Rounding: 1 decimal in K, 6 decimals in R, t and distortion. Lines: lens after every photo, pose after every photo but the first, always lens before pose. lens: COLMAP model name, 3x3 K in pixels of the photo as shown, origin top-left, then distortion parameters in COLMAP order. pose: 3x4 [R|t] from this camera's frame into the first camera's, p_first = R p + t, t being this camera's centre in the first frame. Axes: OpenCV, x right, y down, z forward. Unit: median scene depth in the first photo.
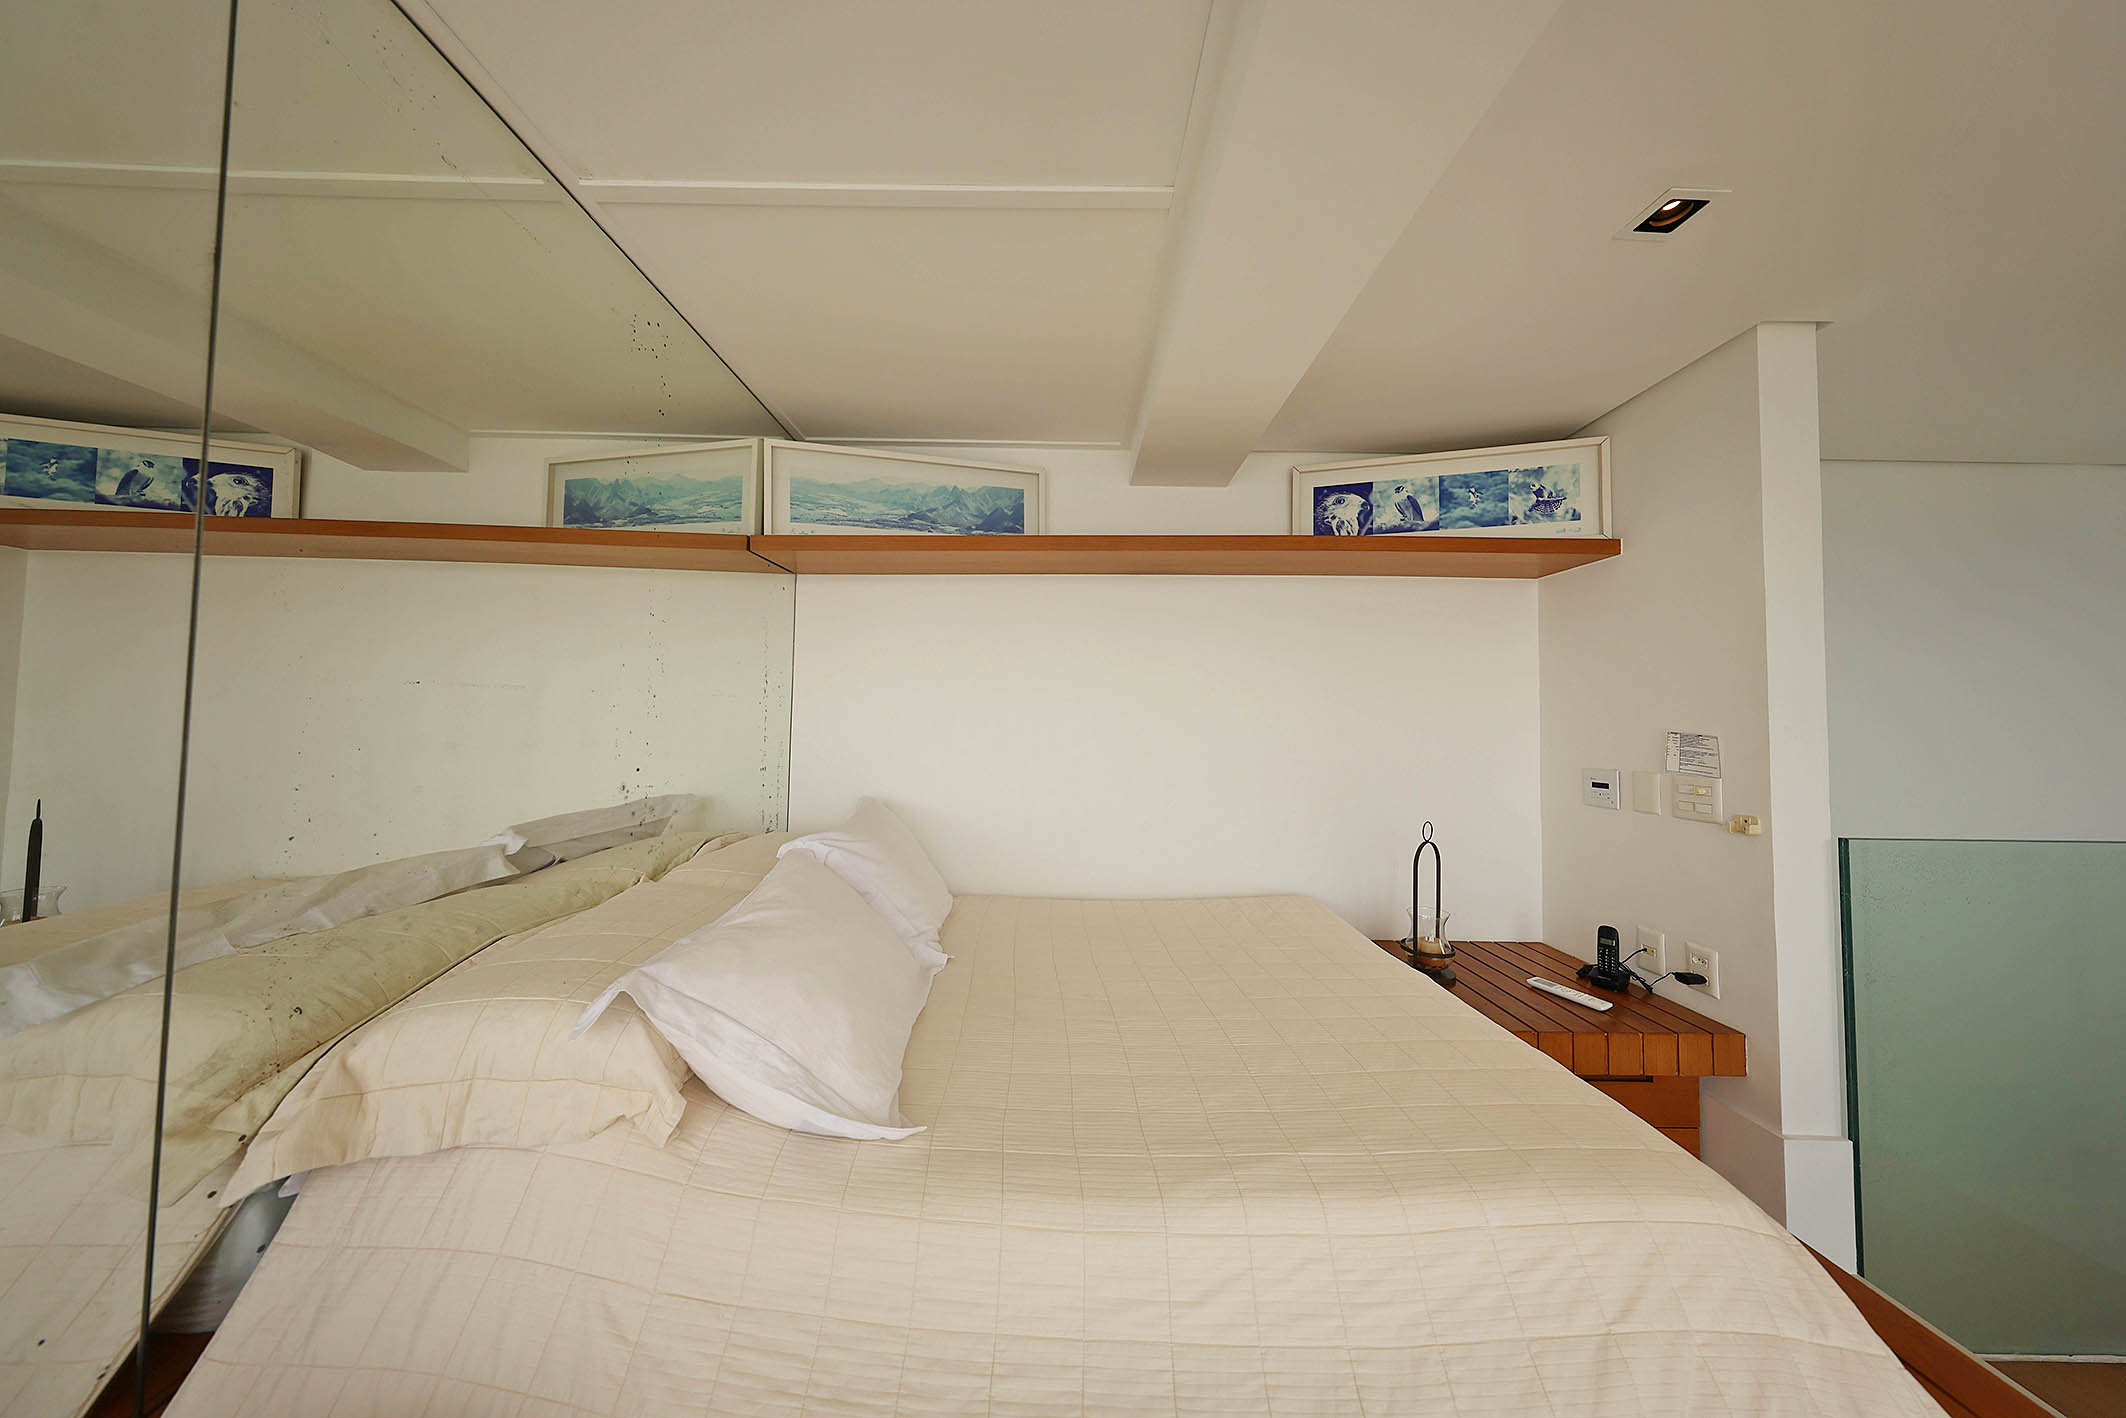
lens RADIAL K [[598.7, 0, 1063.0], [0, 598.7, 709.0], [0, 0, 1]] dist [0.000157, 0.000000]
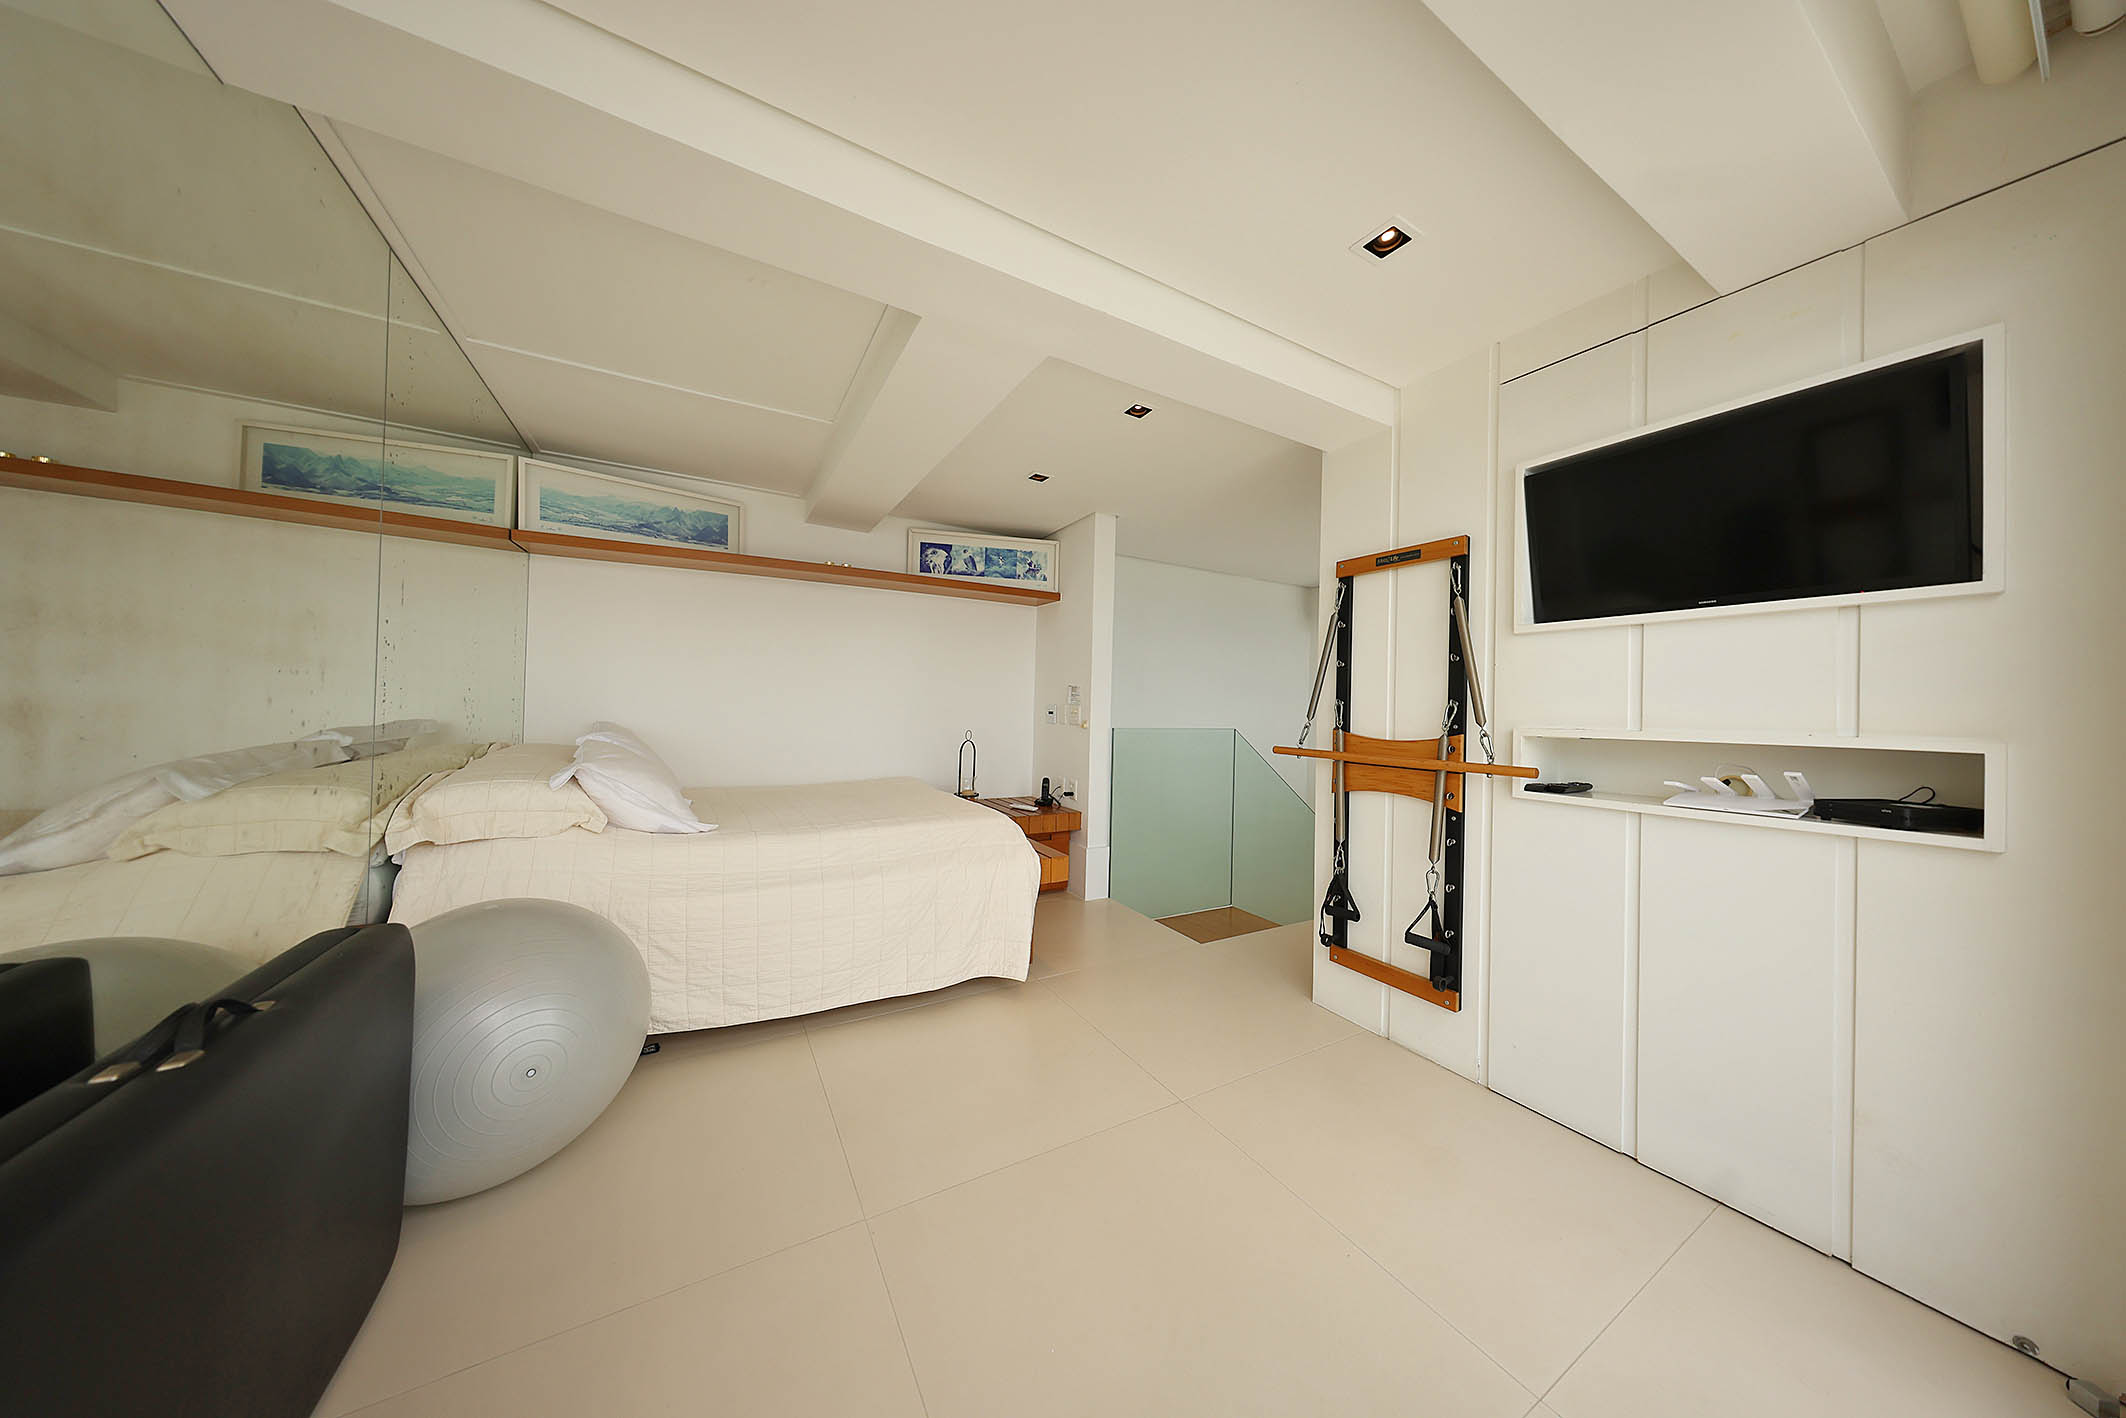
lens RADIAL K [[643.9, 0, 1074.2], [0, 643.9, 696.3], [0, 0, 1]] dist [0.000389, -0.000025]
pose [[0.862194, 0.016569, 0.506308, -0.138124], [-0.027283, 0.999533, 0.013750, 0.037126], [-0.505844, -0.025669, 0.862243, -0.885981]]
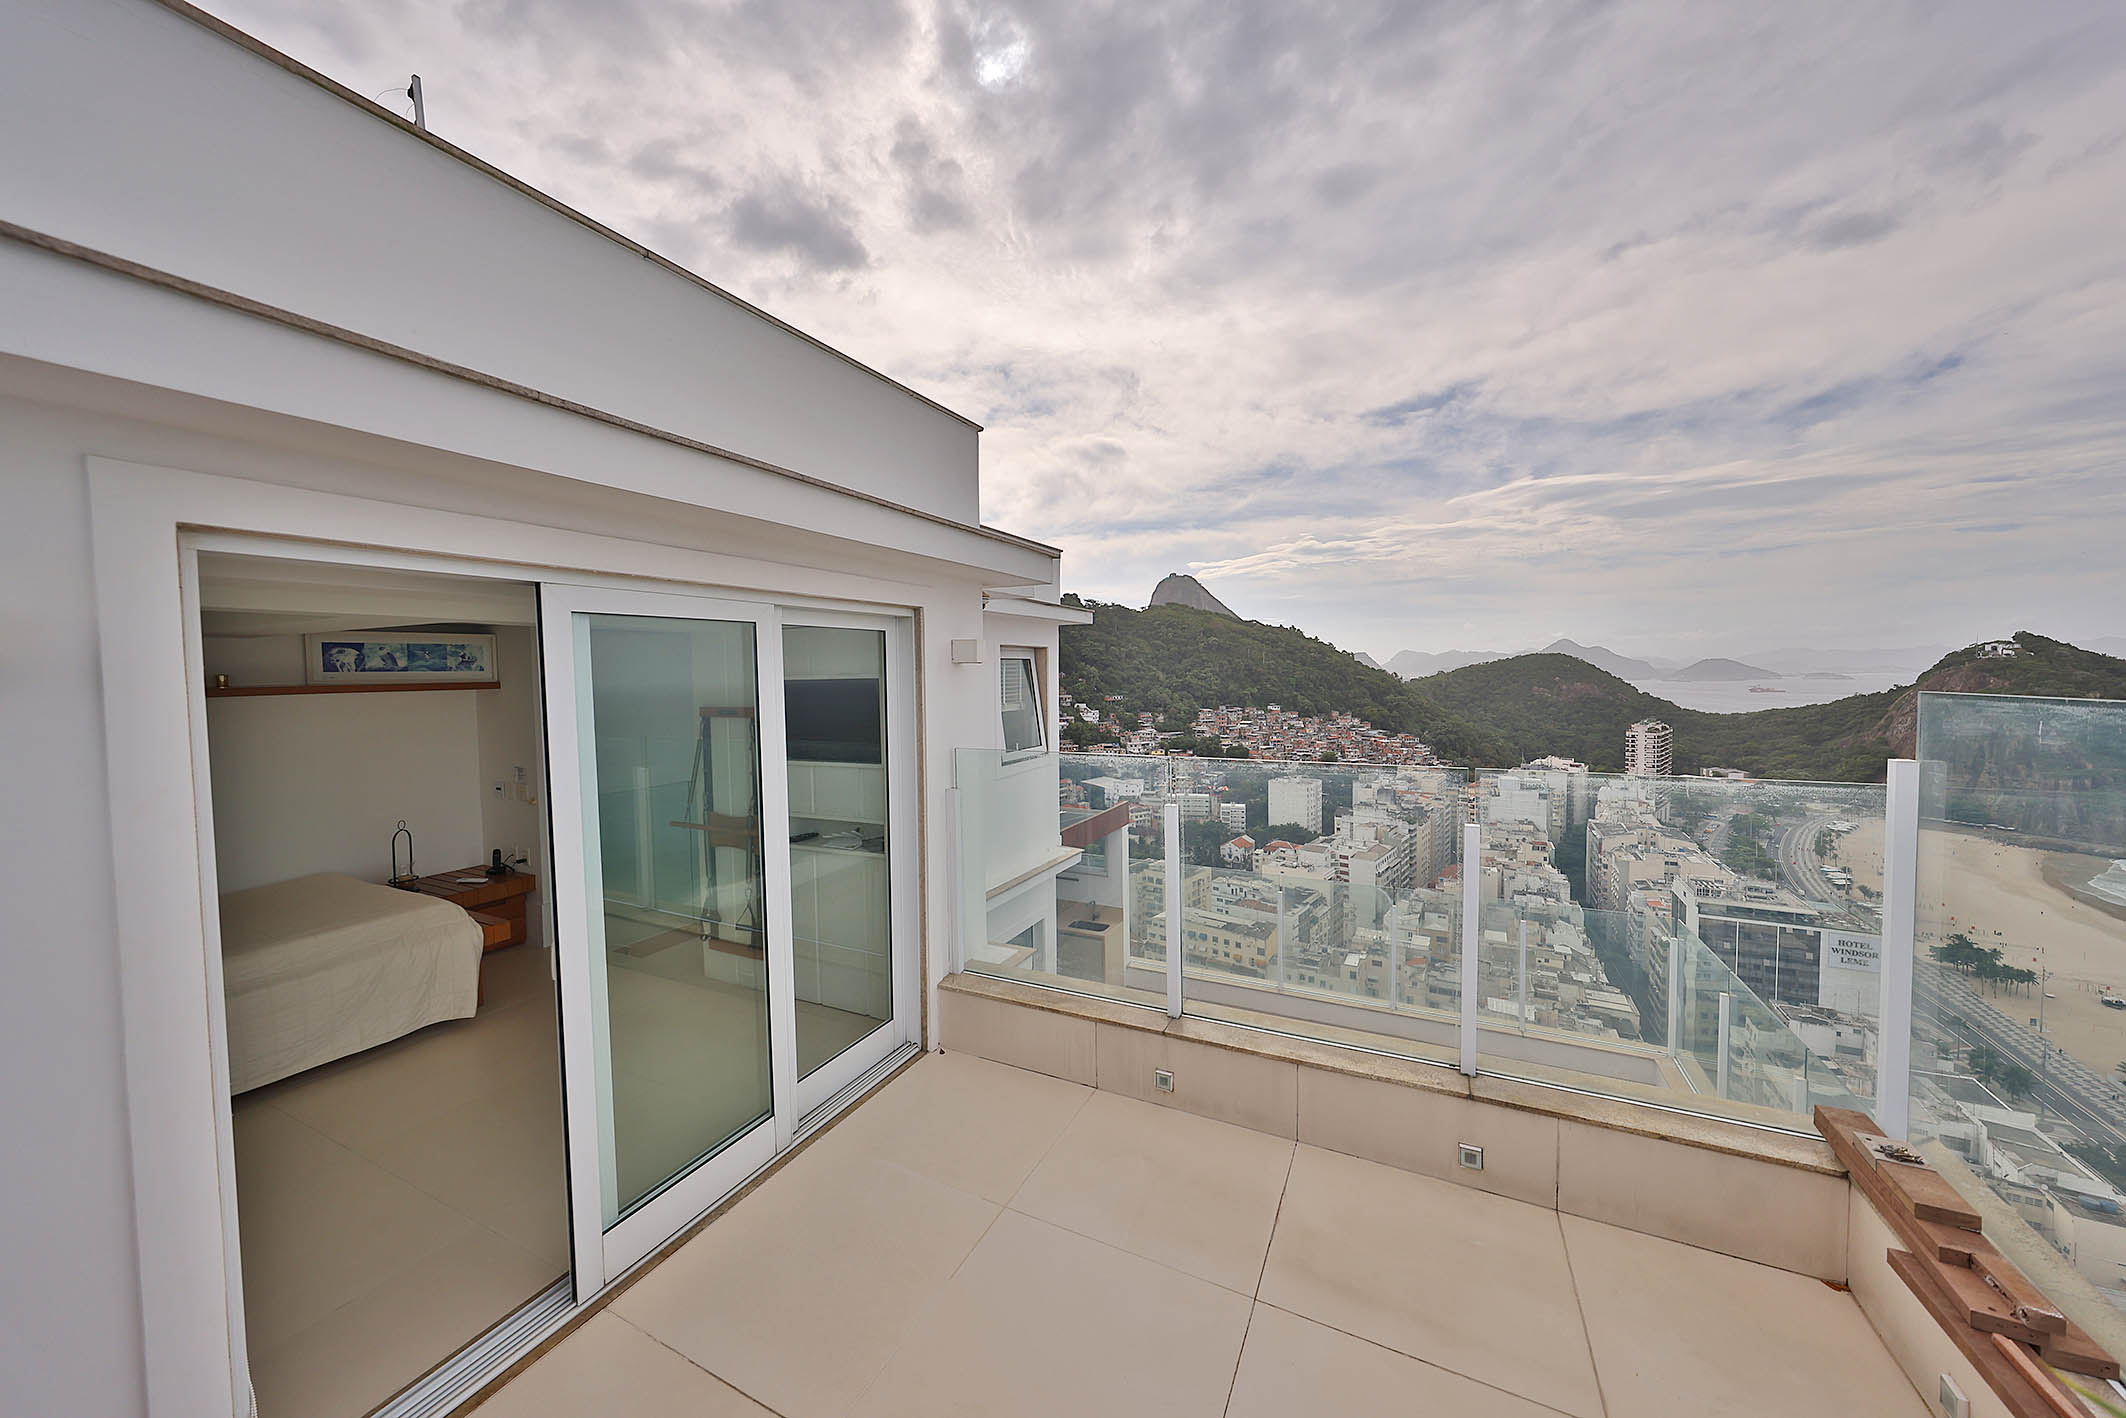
lens RADIAL K [[739.4, 0, 1063.3], [0, 739.4, 724.2], [0, 0, 1]] dist [0.006607, -0.000100]
pose [[0.451487, -0.069639, 0.889556, -0.594645], [-0.008085, 0.996589, 0.082122, -0.350410], [-0.892241, -0.044269, 0.449384, -2.063166]]
